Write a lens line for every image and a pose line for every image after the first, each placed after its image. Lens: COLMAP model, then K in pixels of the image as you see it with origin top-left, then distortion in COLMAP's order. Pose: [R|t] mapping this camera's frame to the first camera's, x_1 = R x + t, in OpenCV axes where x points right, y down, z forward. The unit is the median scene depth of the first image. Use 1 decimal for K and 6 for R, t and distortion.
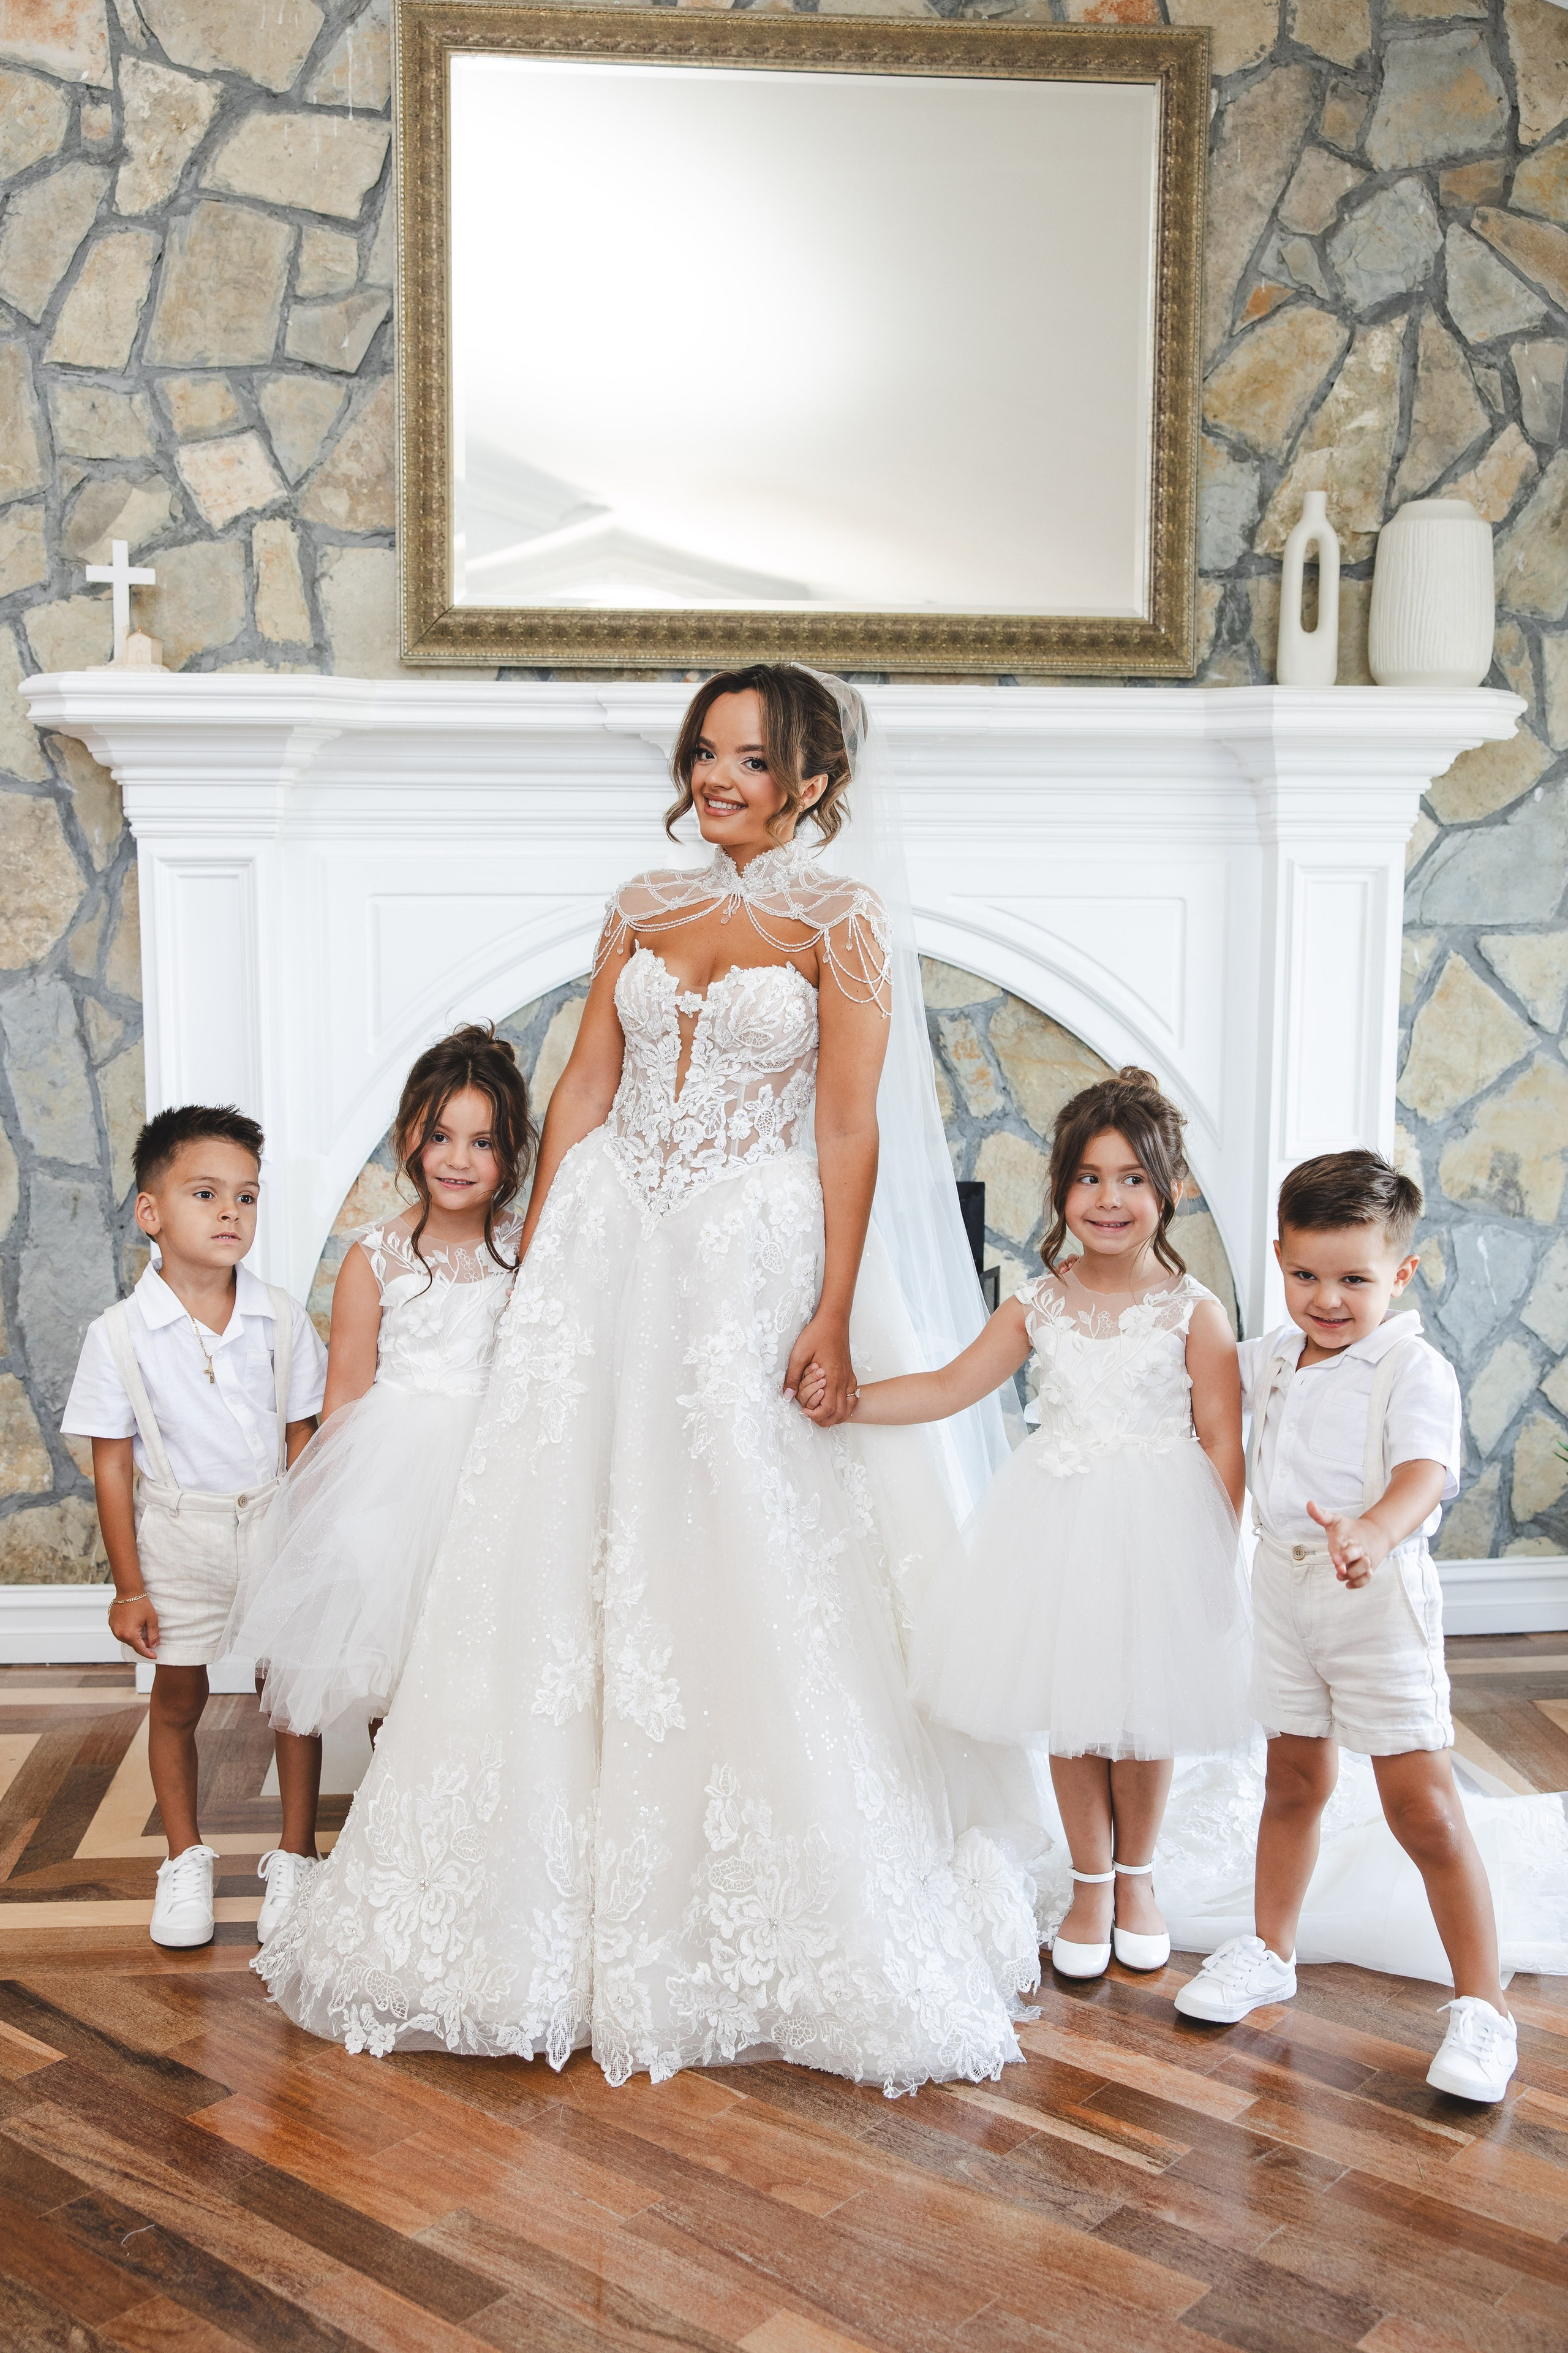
lens RADIAL K [[2388.0, 0, 750.2], [0, 2388.0, 1204.1], [0, 0, 1]] dist [0.013358, 0.000000]
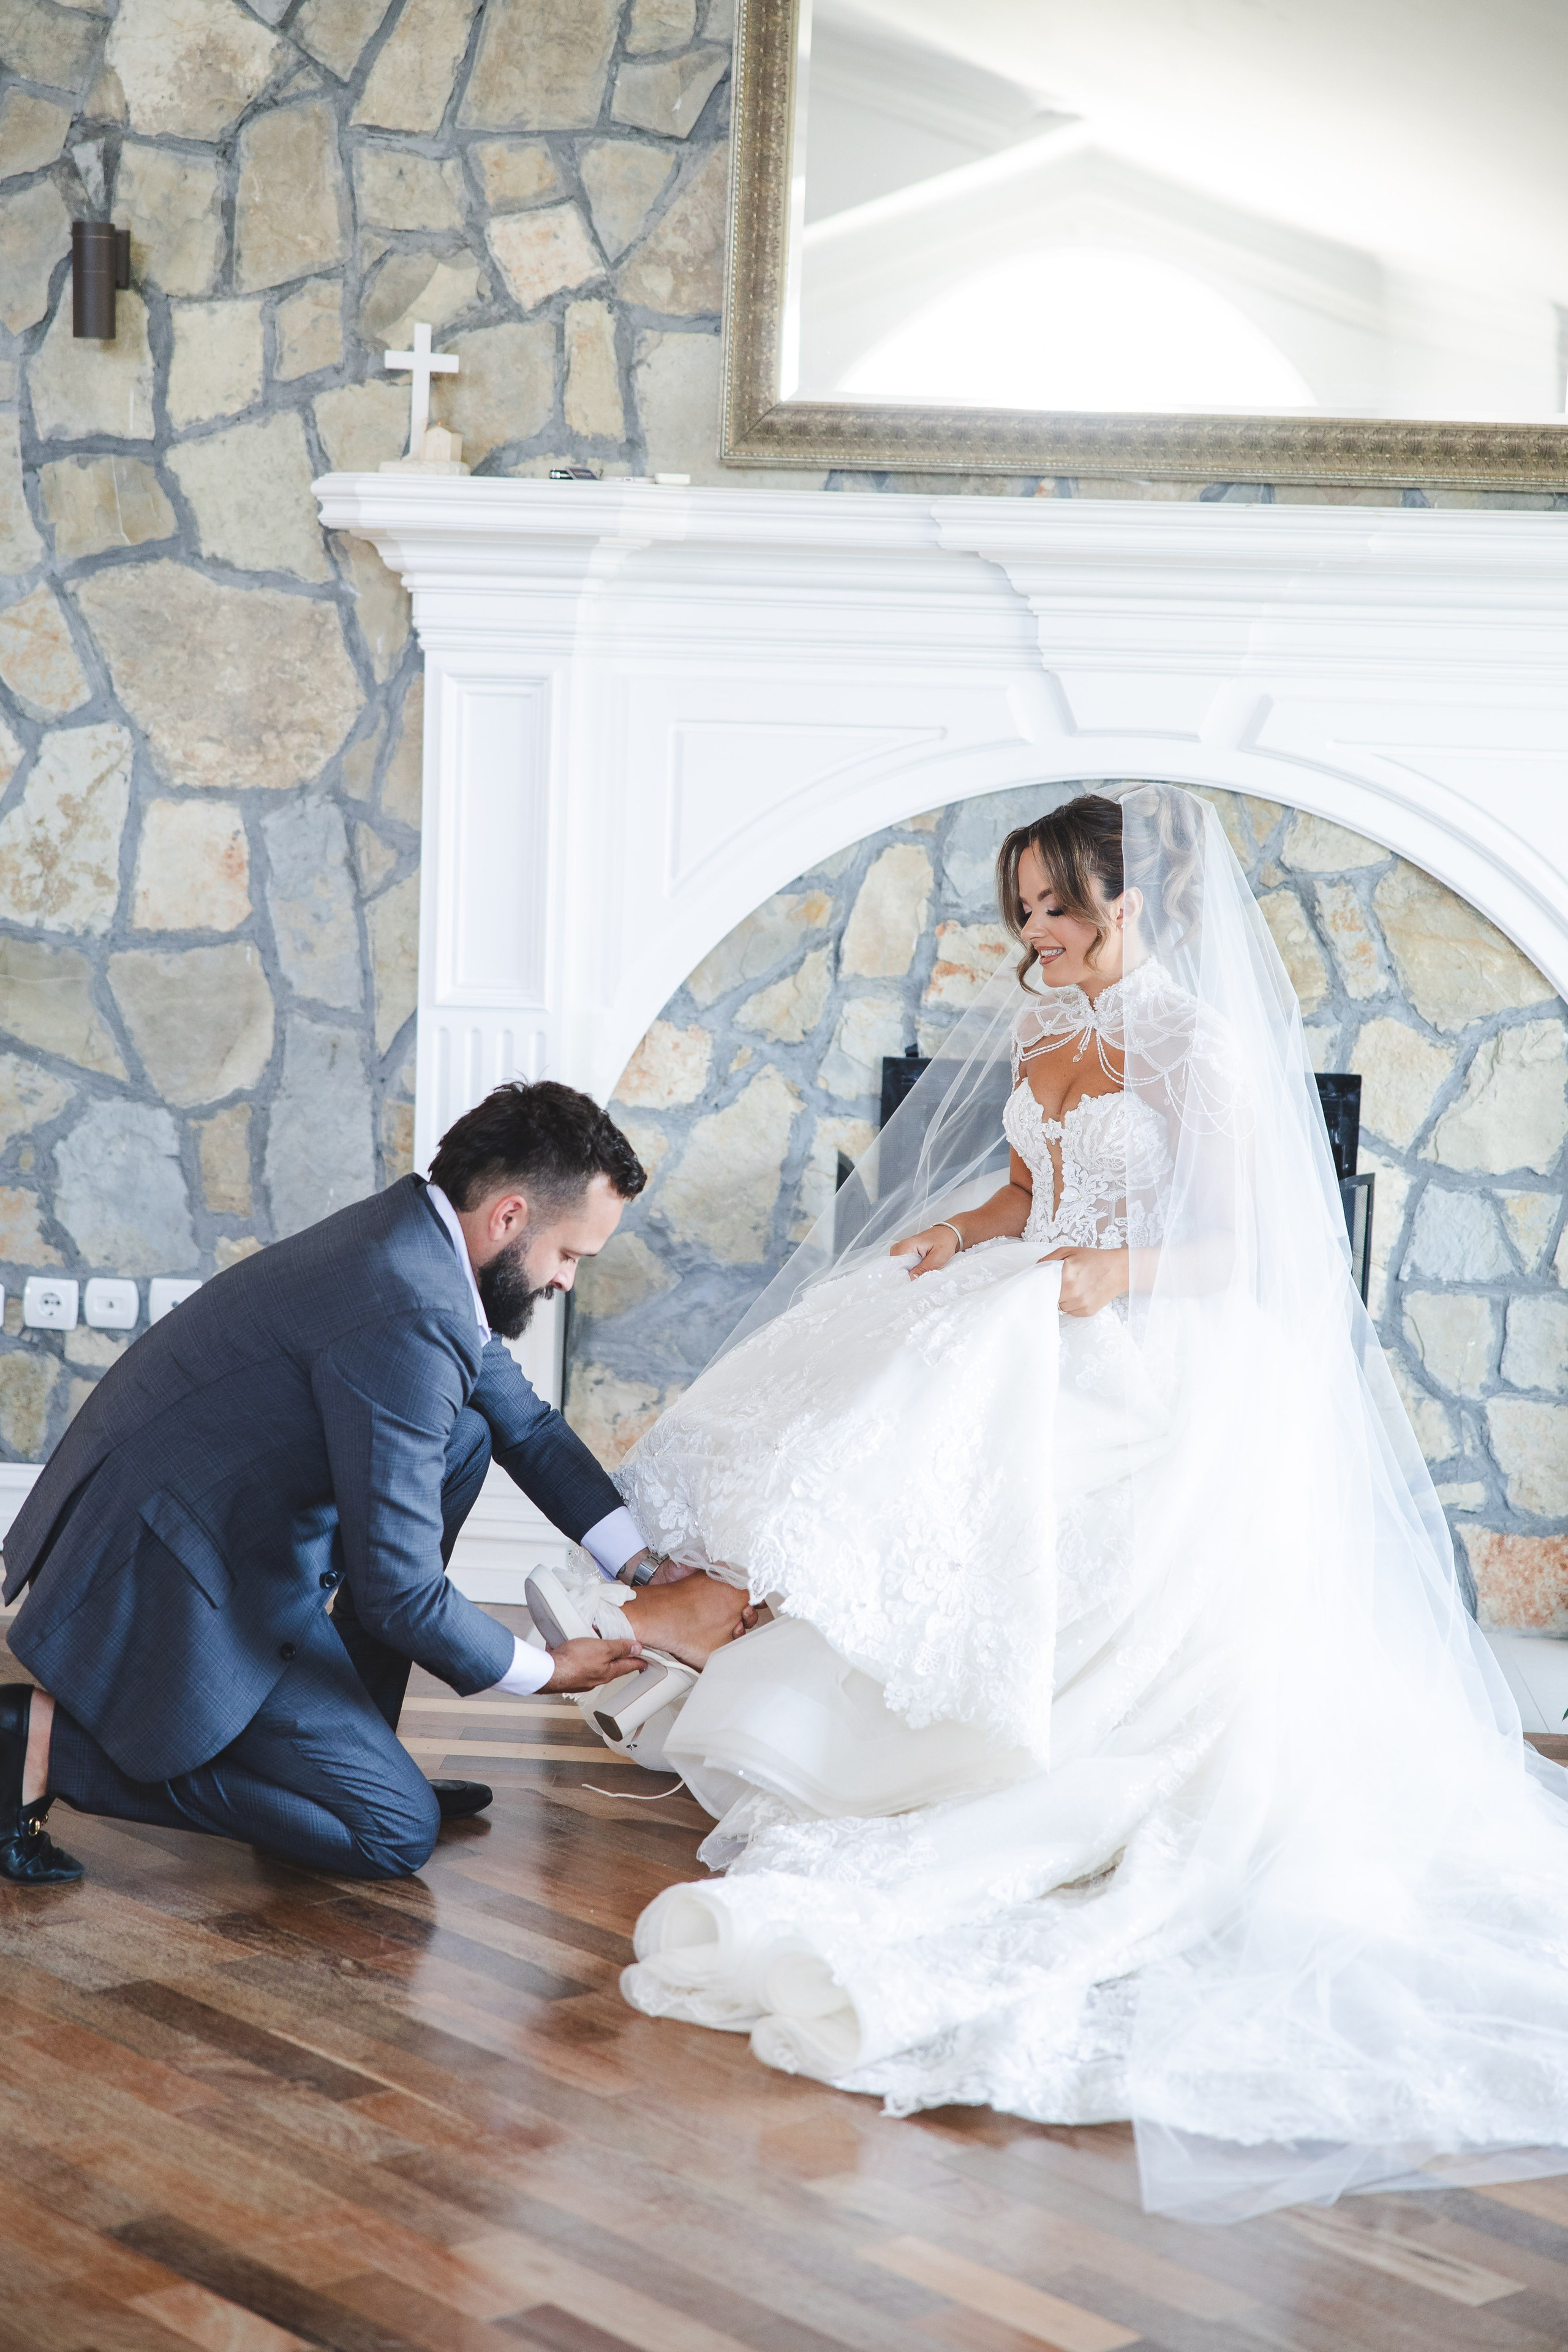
lens RADIAL K [[4391.8, 0, 751.0], [0, 4391.8, 1174.3], [0, 0, 1]] dist [0.120579, 0.000000]
pose [[0.988273, 0.048425, -0.144815, 0.117768], [-0.050367, 0.998683, -0.009768, 0.055816], [0.144151, 0.016947, 0.989411, -0.630622]]
